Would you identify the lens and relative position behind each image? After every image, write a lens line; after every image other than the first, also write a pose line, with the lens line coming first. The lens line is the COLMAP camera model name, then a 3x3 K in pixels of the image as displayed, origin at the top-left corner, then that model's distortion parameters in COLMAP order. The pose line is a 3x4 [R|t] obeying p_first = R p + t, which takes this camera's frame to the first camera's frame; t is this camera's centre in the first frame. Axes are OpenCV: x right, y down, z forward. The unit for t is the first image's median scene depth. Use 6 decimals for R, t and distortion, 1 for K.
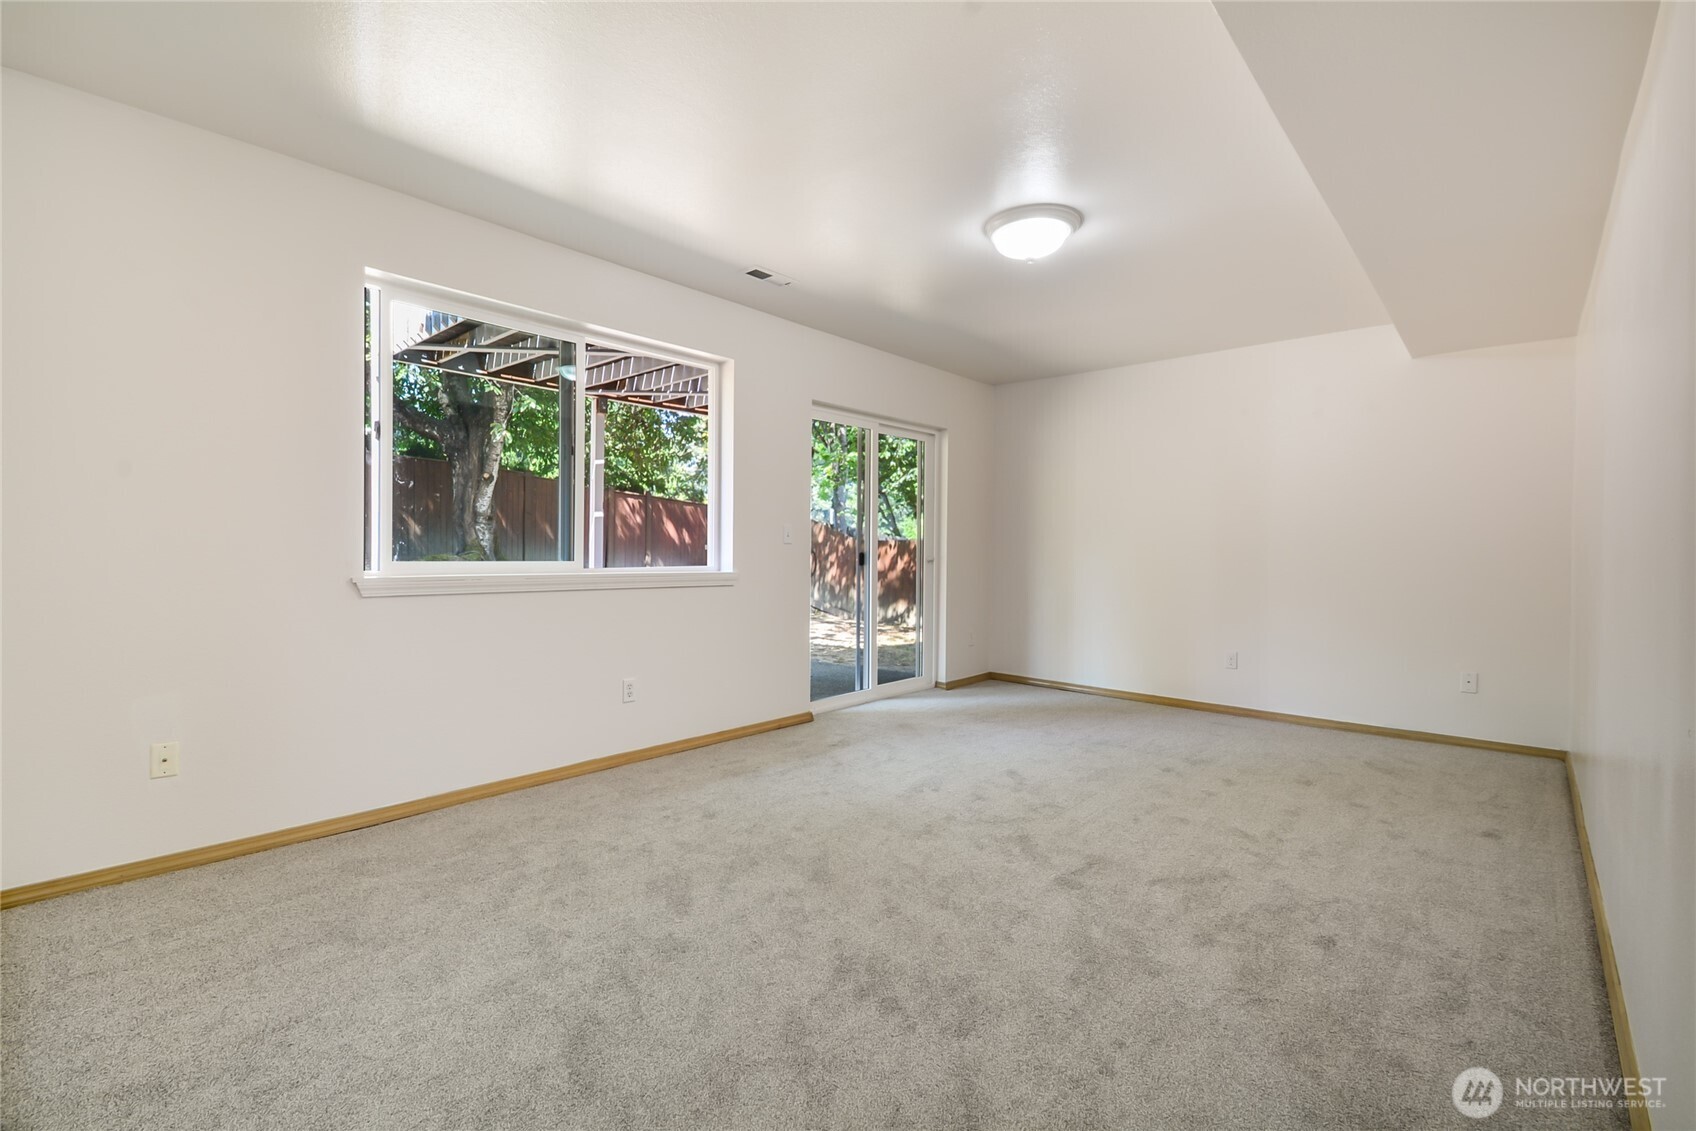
lens RADIAL K [[742.1, 0, 830.1], [0, 742.1, 573.6], [0, 0, 1]] dist [0.002423, -0.012638]
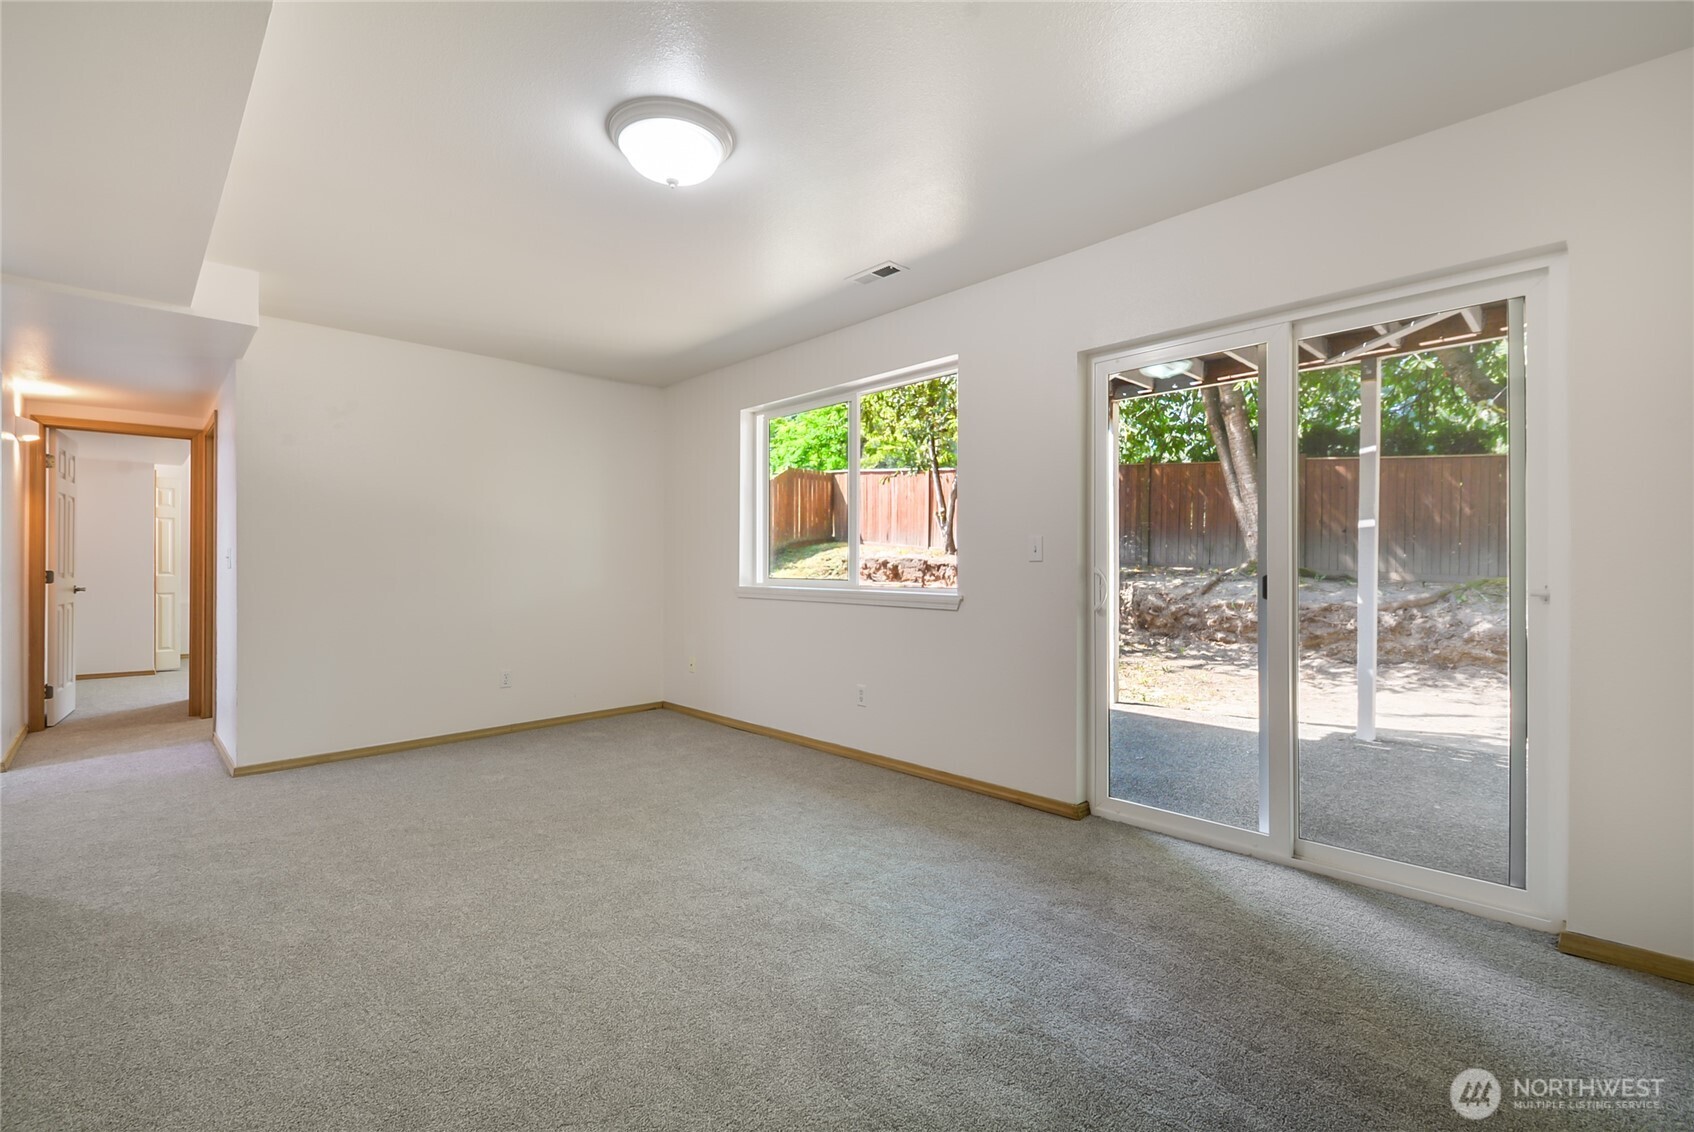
lens RADIAL K [[741.2, 0, 829.2], [0, 741.2, 574.1], [0, 0, 1]] dist [0.002423, -0.012638]
pose [[-0.087018, 0.000858, -0.996206, 0.846253], [-0.035936, 0.999346, 0.004000, -0.028289], [0.995558, 0.036148, -0.086930, 1.041929]]
